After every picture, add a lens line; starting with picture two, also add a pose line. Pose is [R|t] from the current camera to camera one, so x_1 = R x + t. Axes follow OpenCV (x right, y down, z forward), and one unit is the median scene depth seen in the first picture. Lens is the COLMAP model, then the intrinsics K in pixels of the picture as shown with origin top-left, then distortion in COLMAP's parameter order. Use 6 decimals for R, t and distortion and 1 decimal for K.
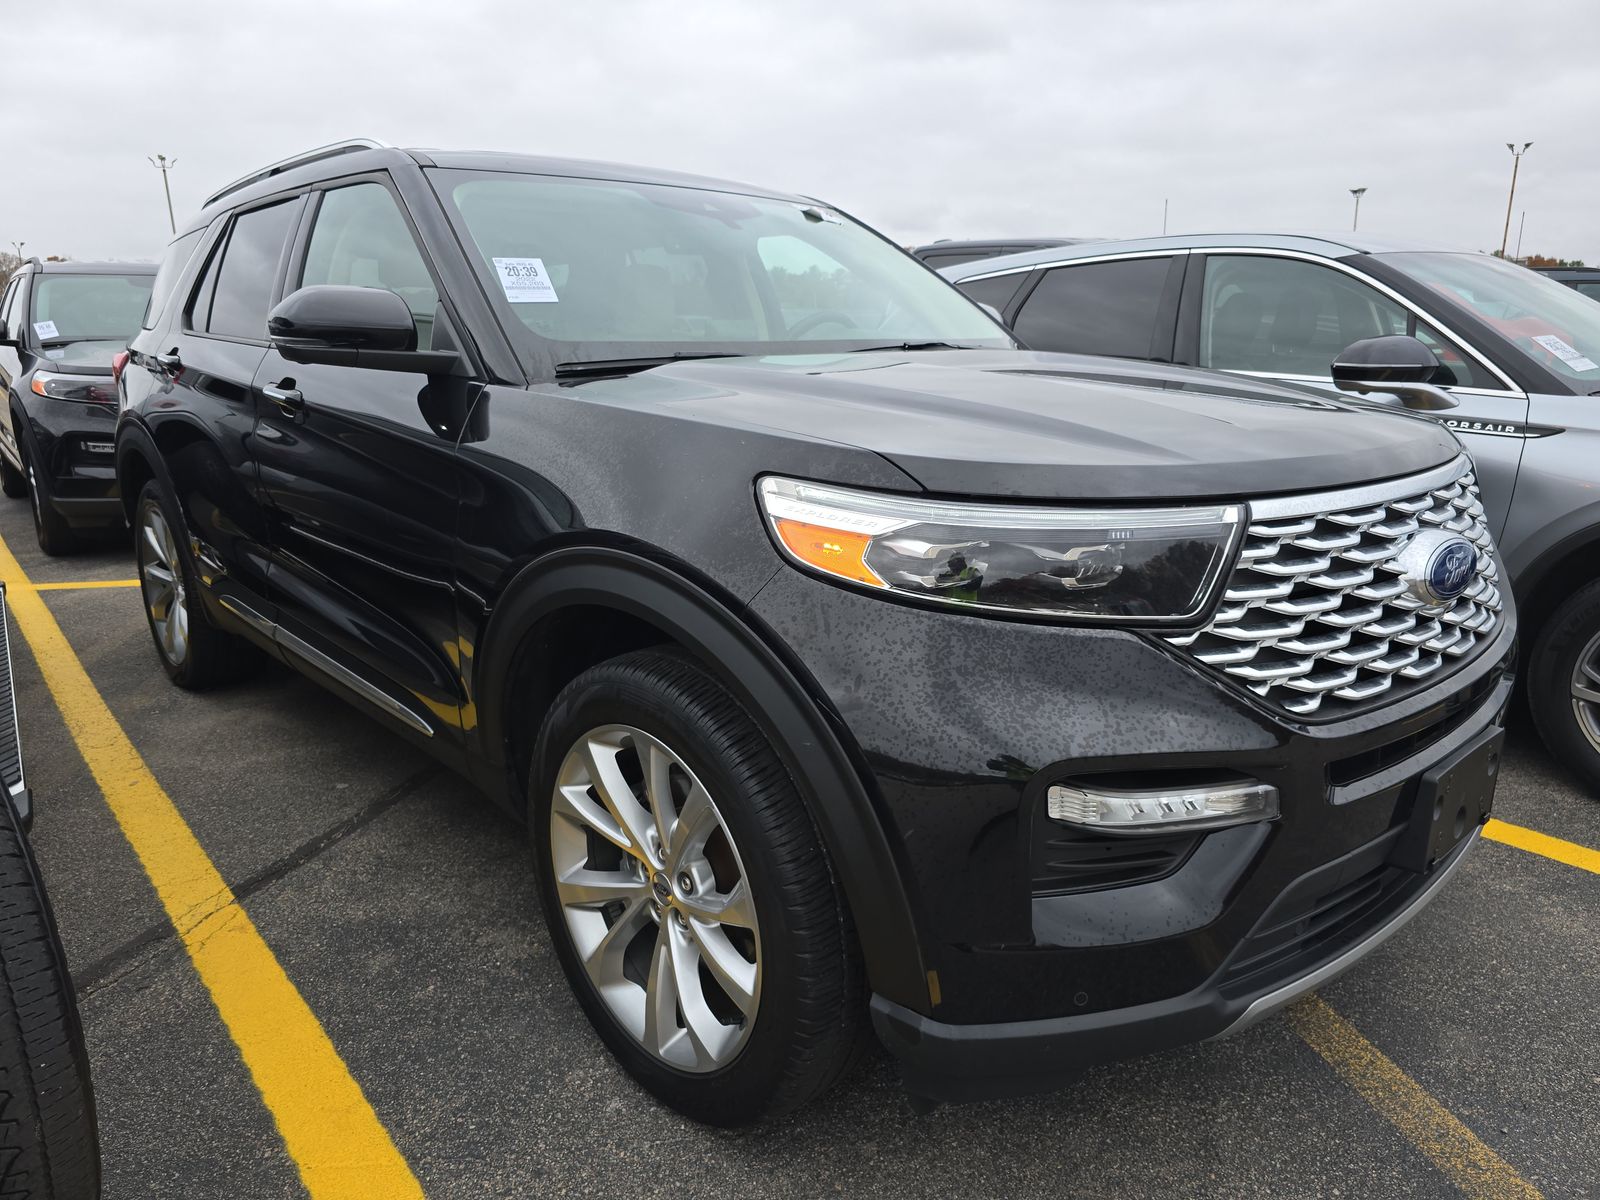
lens RADIAL K [[1094.9, 0, 803.2], [0, 1094.9, 597.1], [0, 0, 1]] dist [0.035432, -0.026205]
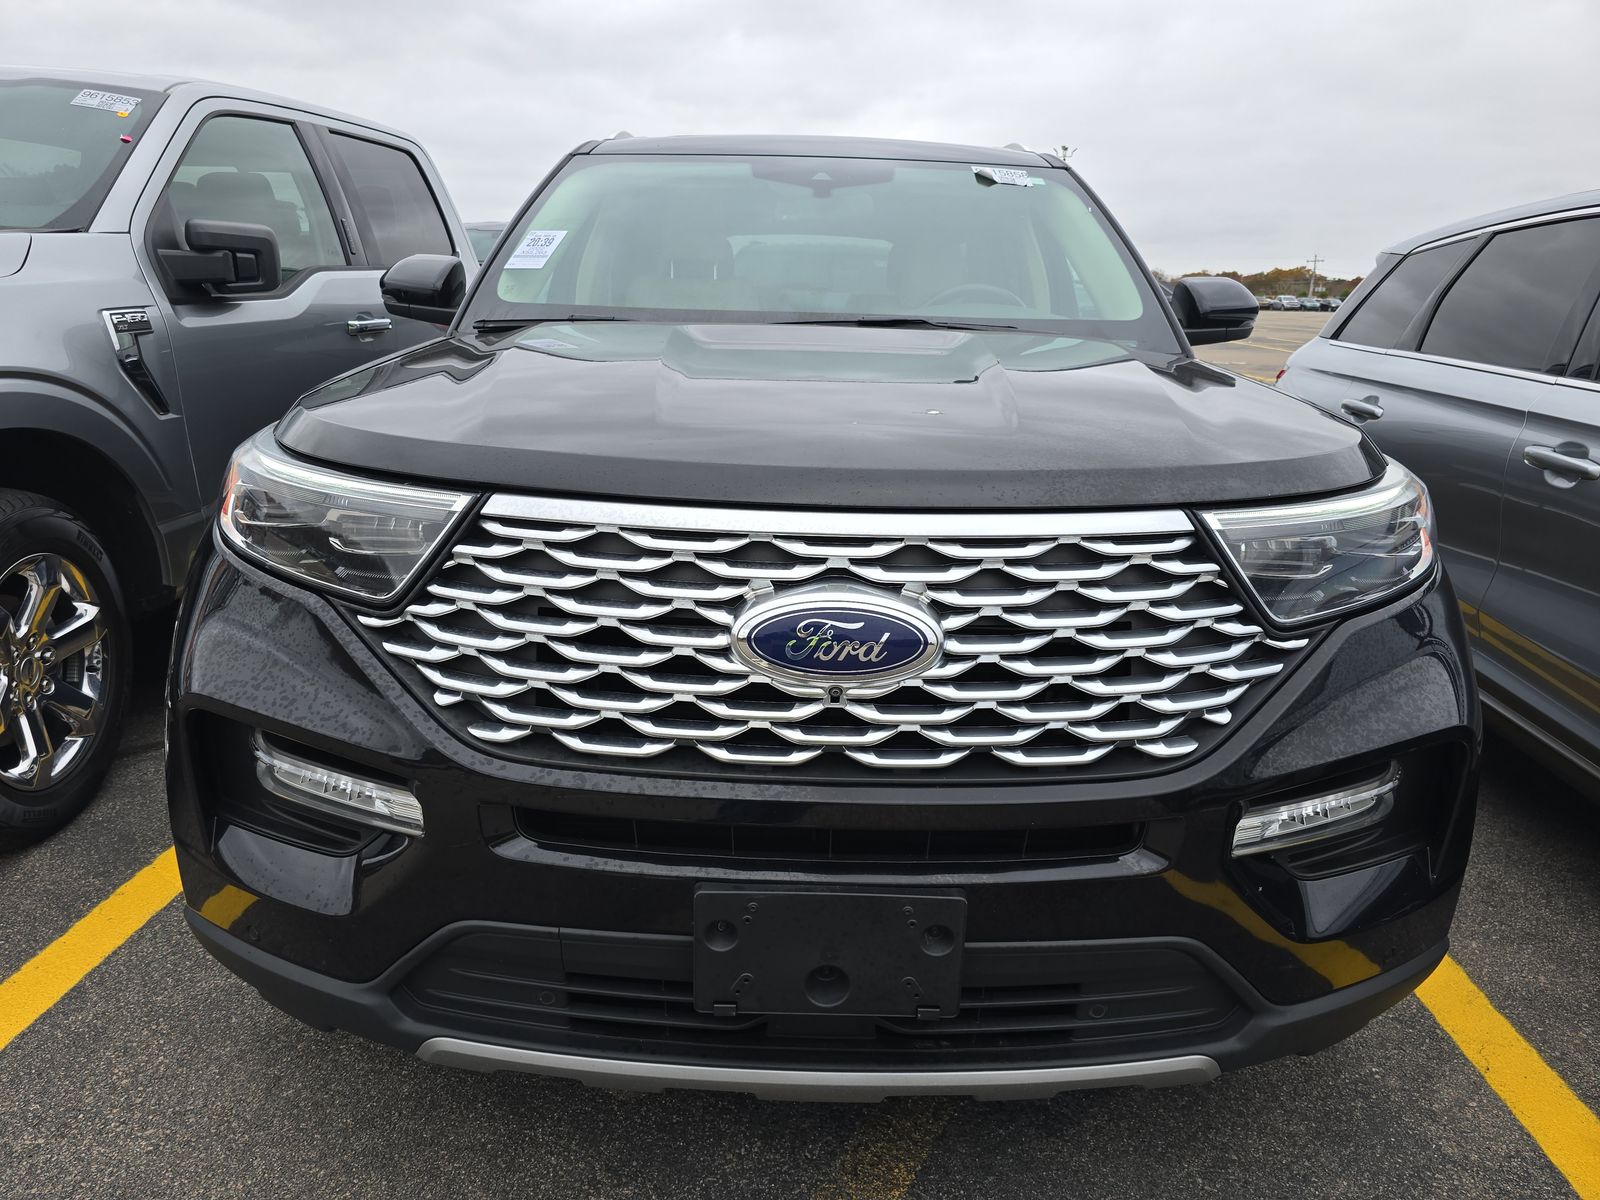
lens RADIAL K [[1094.9, 0, 803.4], [0, 1094.9, 603.9], [0, 0, 1]] dist [0.035432, -0.026205]
pose [[0.740929, 0.202676, -0.640271, 1.180476], [-0.187343, 0.977905, 0.092757, -0.128976], [0.644924, 0.051224, 0.762528, 0.492093]]
